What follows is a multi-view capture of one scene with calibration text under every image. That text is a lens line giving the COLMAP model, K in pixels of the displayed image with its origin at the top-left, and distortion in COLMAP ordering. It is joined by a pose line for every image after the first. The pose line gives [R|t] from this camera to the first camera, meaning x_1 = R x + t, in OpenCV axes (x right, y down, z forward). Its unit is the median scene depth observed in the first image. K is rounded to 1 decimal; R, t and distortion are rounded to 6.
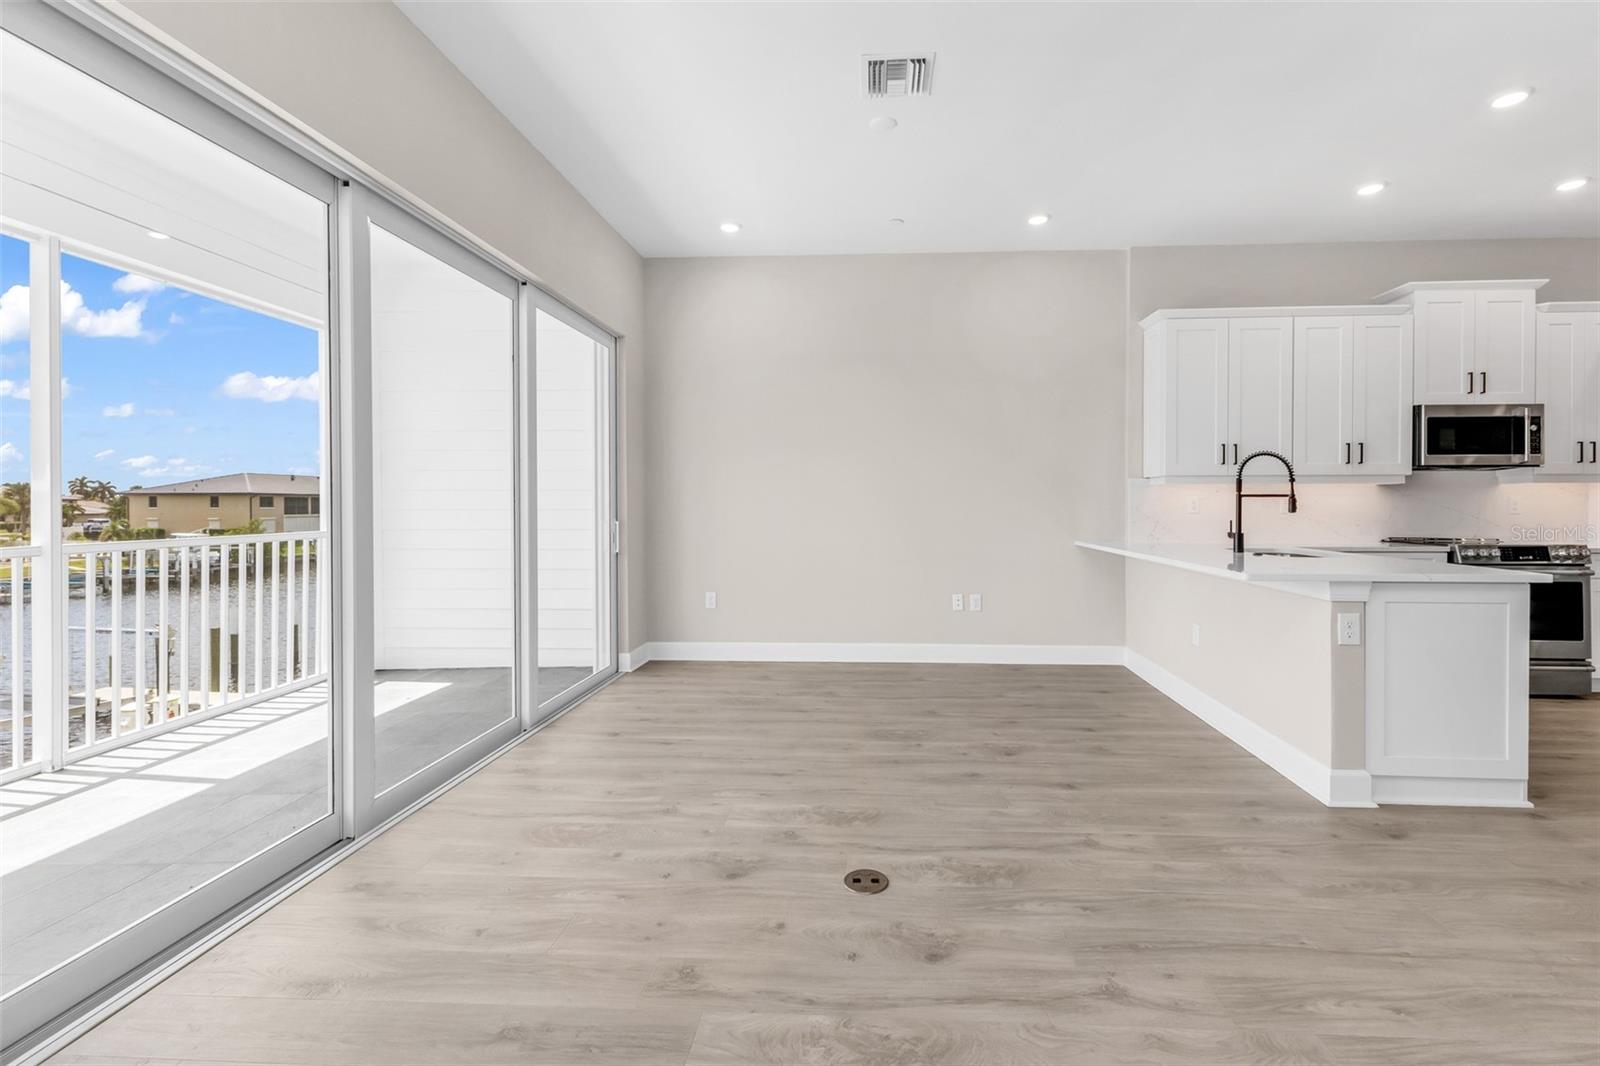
lens RADIAL K [[717.1, 0, 831.2], [0, 717.1, 511.4], [0, 0, 1]] dist [0.003859, 0.000265]
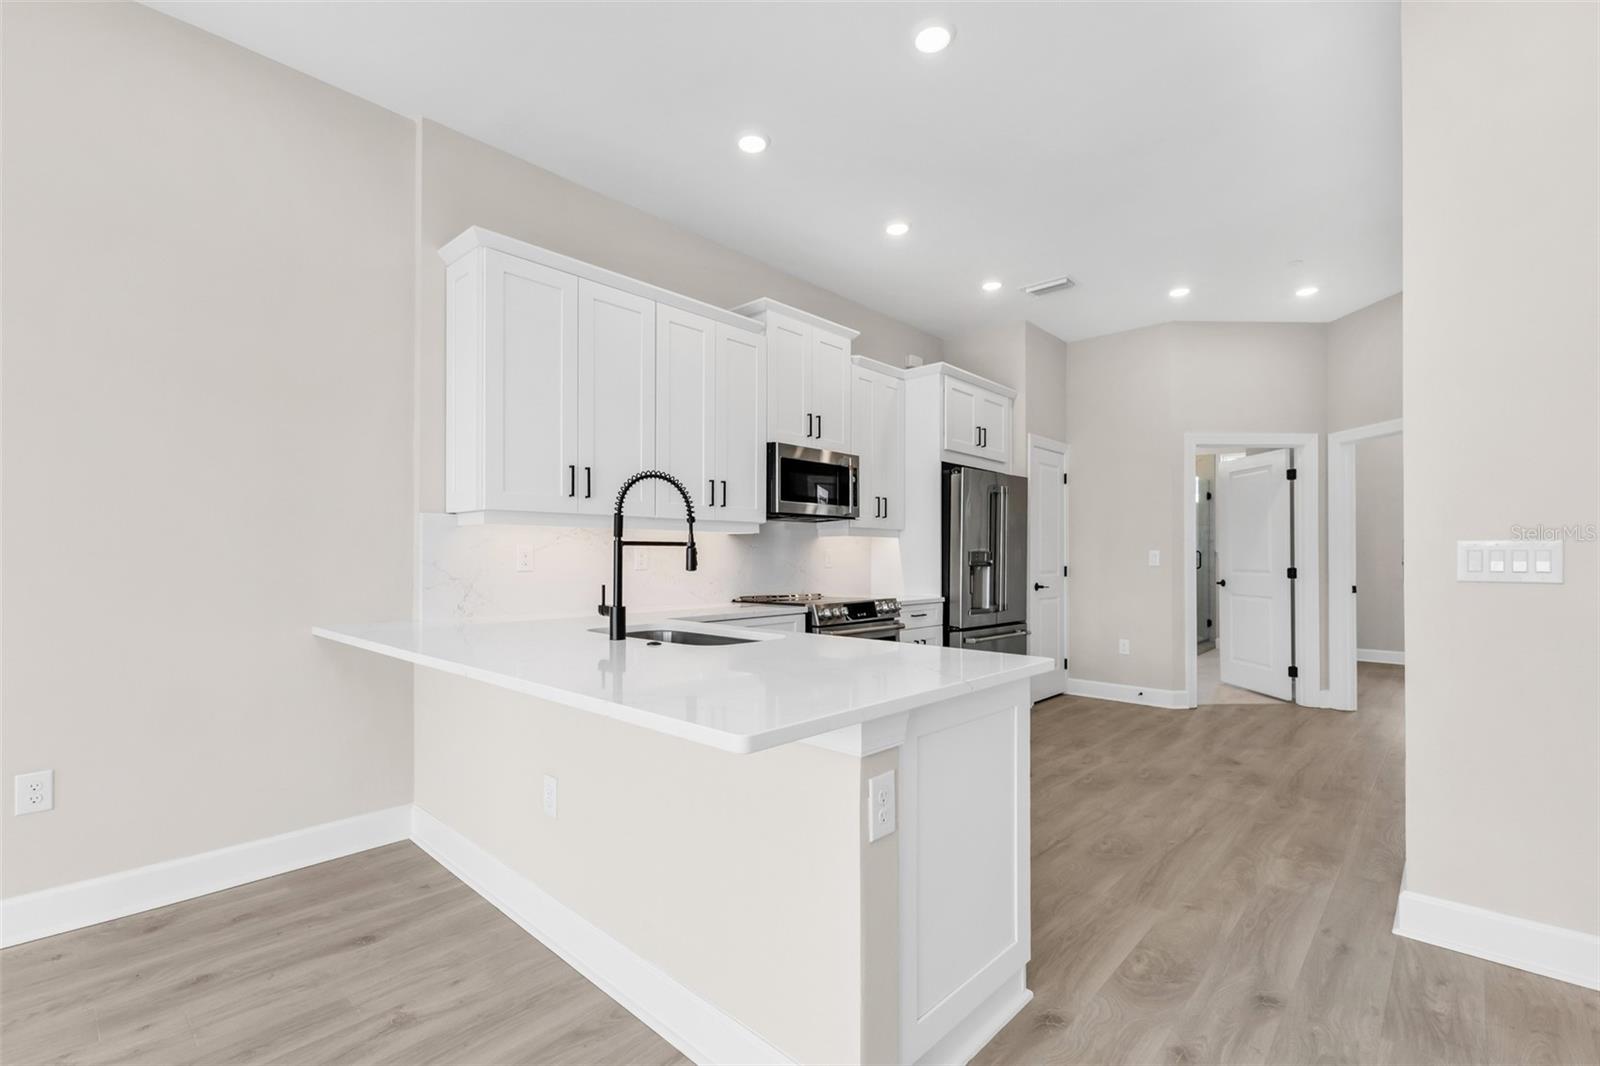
lens RADIAL K [[712.0, 0, 802.1], [0, 712.0, 552.7], [0, 0, 1]] dist [0.008466, 0.000175]
pose [[0.630399, 0.006000, 0.776248, 0.192200], [0.005712, 0.999907, -0.012367, -0.005490], [-0.776250, 0.012230, 0.630307, 0.472276]]
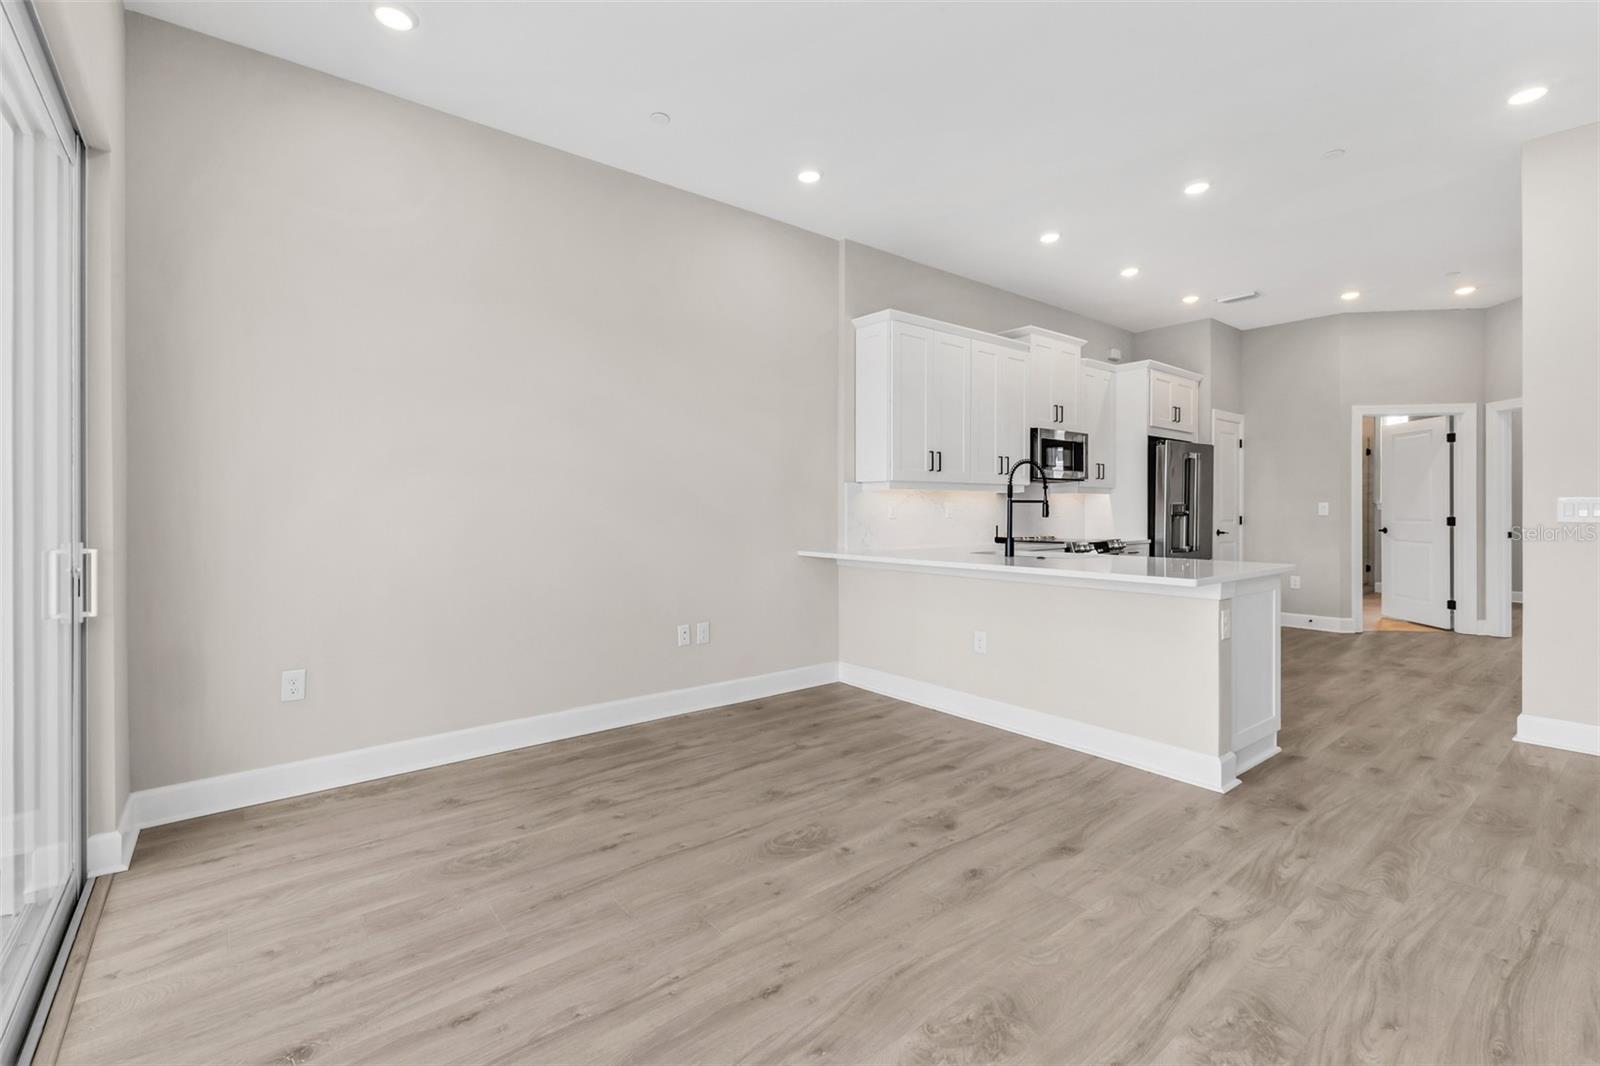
lens RADIAL K [[712.4, 0, 796.1], [0, 712.4, 513.6], [0, 0, 1]] dist [0.005448, -0.000401]
pose [[0.736904, -0.004817, 0.675980, -0.317006], [0.007937, 0.999967, -0.001527, -0.004817], [-0.675951, 0.006490, 0.736918, 0.418534]]
